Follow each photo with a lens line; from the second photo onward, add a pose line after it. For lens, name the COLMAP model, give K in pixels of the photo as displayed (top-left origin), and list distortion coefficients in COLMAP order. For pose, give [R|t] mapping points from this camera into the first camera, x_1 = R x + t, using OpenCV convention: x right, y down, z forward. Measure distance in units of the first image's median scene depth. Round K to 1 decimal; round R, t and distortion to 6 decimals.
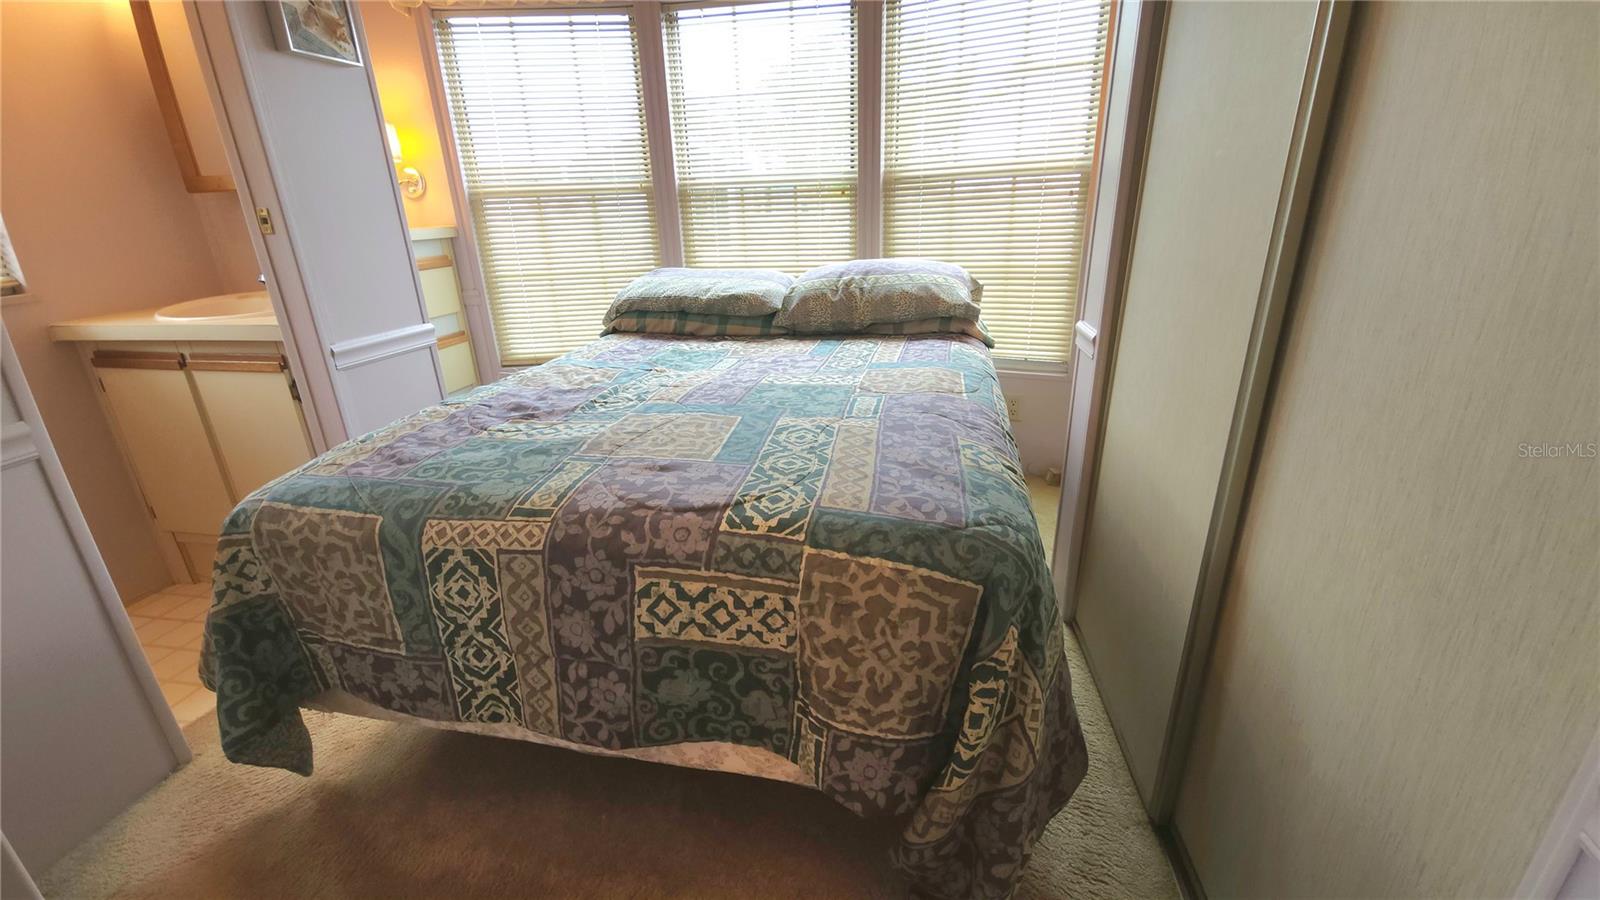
lens RADIAL K [[659.0, 0, 800.9], [0, 659.0, 457.8], [0, 0, 1]] dist [0.005998, -0.005411]
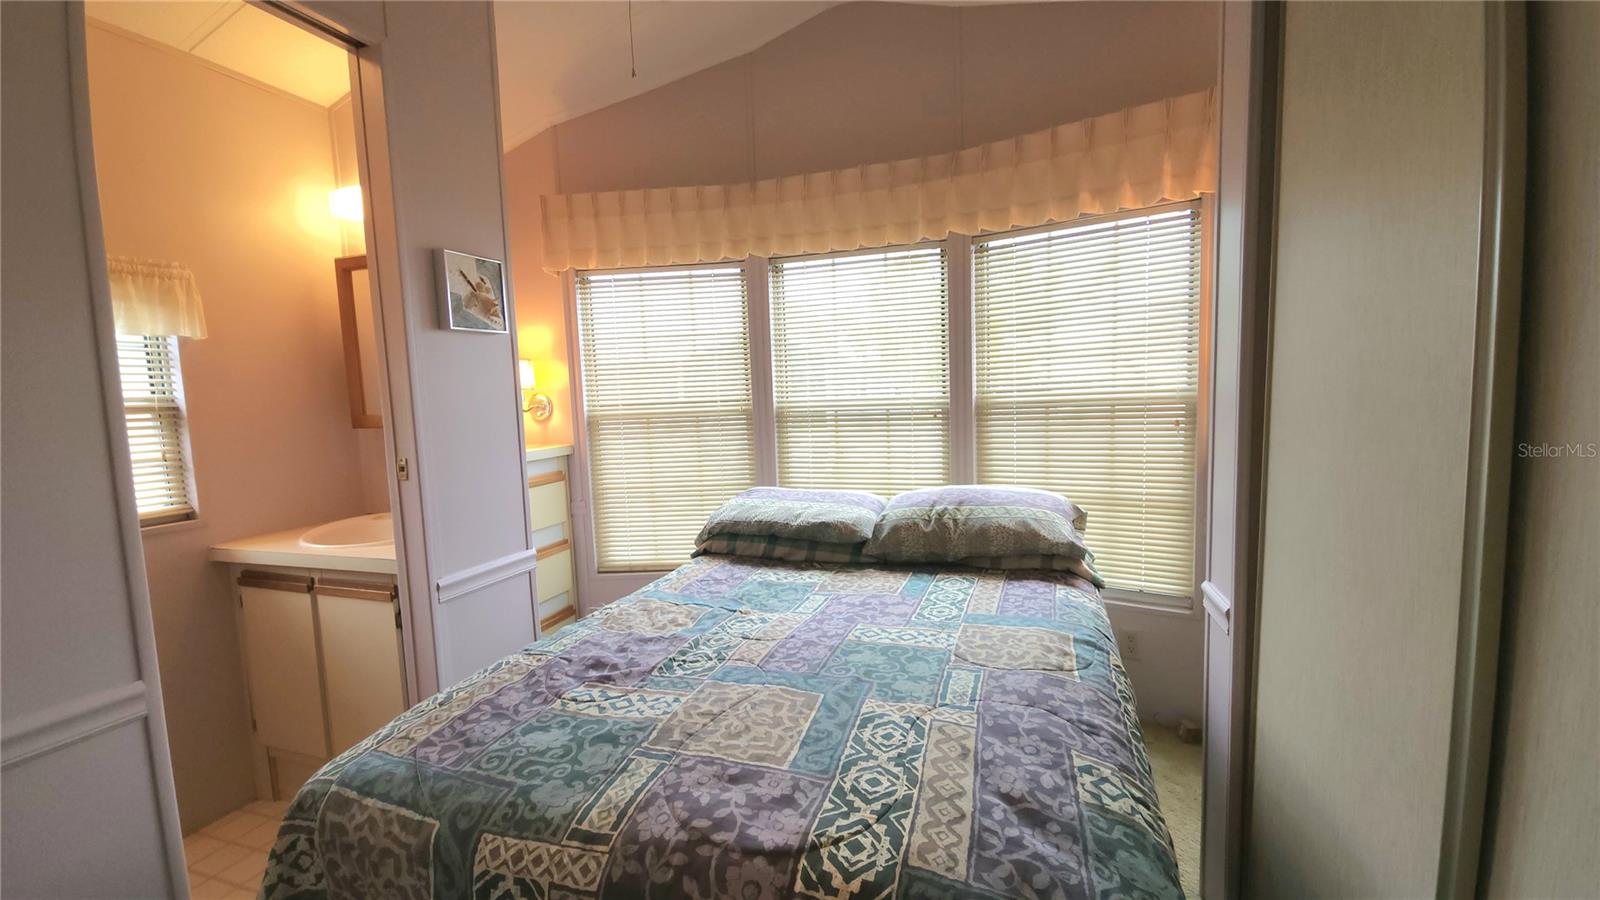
lens RADIAL K [[659.0, 0, 801.2], [0, 659.0, 440.7], [0, 0, 1]] dist [0.005998, -0.005411]
pose [[0.989774, 0.006062, -0.142516, 0.006210], [-0.043012, 0.965278, -0.257660, -0.131029], [0.136006, 0.261155, 0.955668, 0.018048]]
